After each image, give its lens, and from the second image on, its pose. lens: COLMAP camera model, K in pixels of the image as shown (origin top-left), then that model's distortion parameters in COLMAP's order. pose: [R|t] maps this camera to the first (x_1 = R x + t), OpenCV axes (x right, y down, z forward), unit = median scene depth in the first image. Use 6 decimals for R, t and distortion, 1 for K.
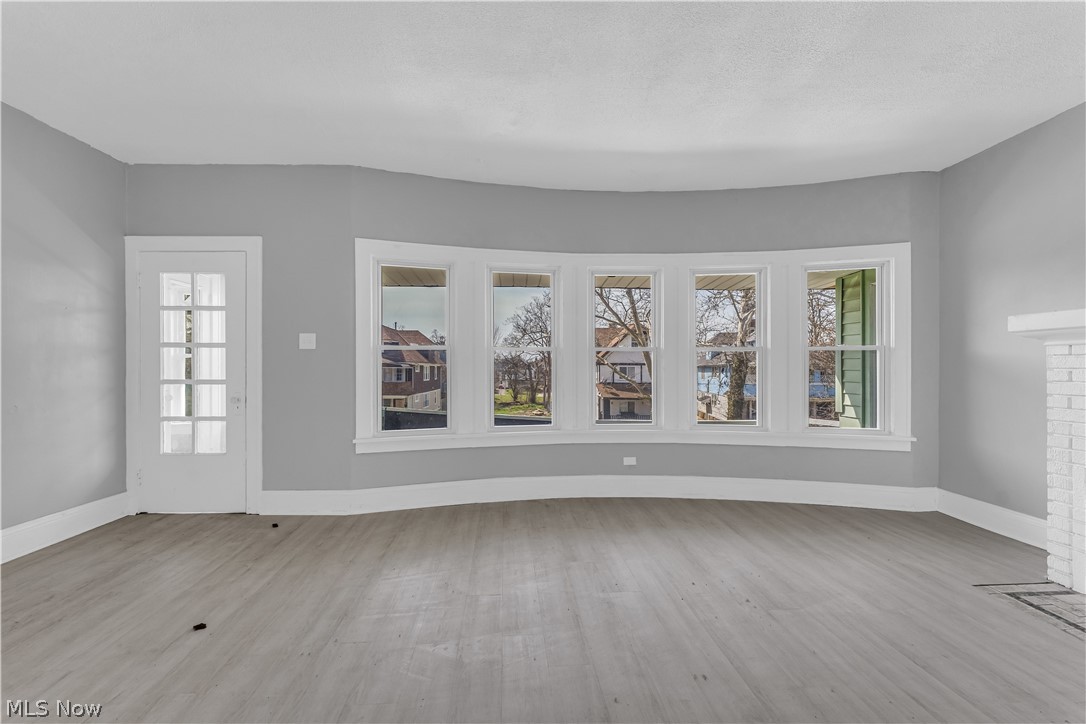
lens RADIAL K [[444.3, 0, 536.3], [0, 444.3, 366.1], [0, 0, 1]] dist [0.003635, -0.000217]
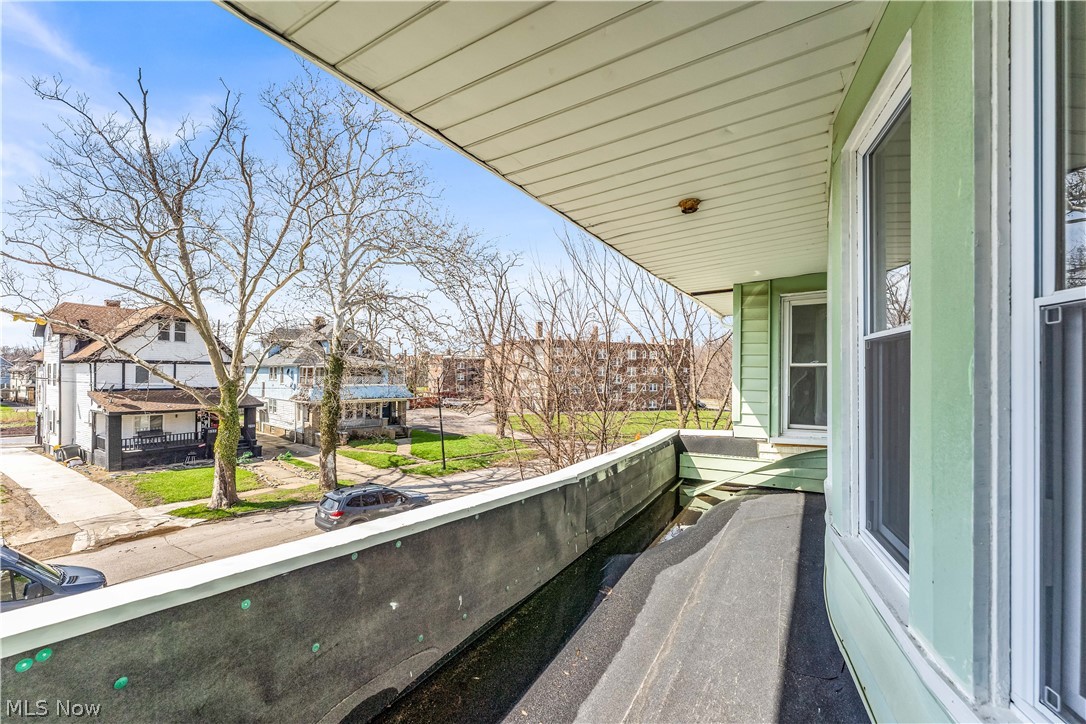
lens RADIAL K [[450.2, 0, 540.8], [0, 450.2, 369.9], [0, 0, 1]] dist [0.001125, -0.000033]
pose [[0.554985, 0.005603, 0.831842, -0.553010], [-0.011961, 0.999928, 0.001245, -0.007294], [-0.831775, -0.010641, 0.555012, 1.175376]]
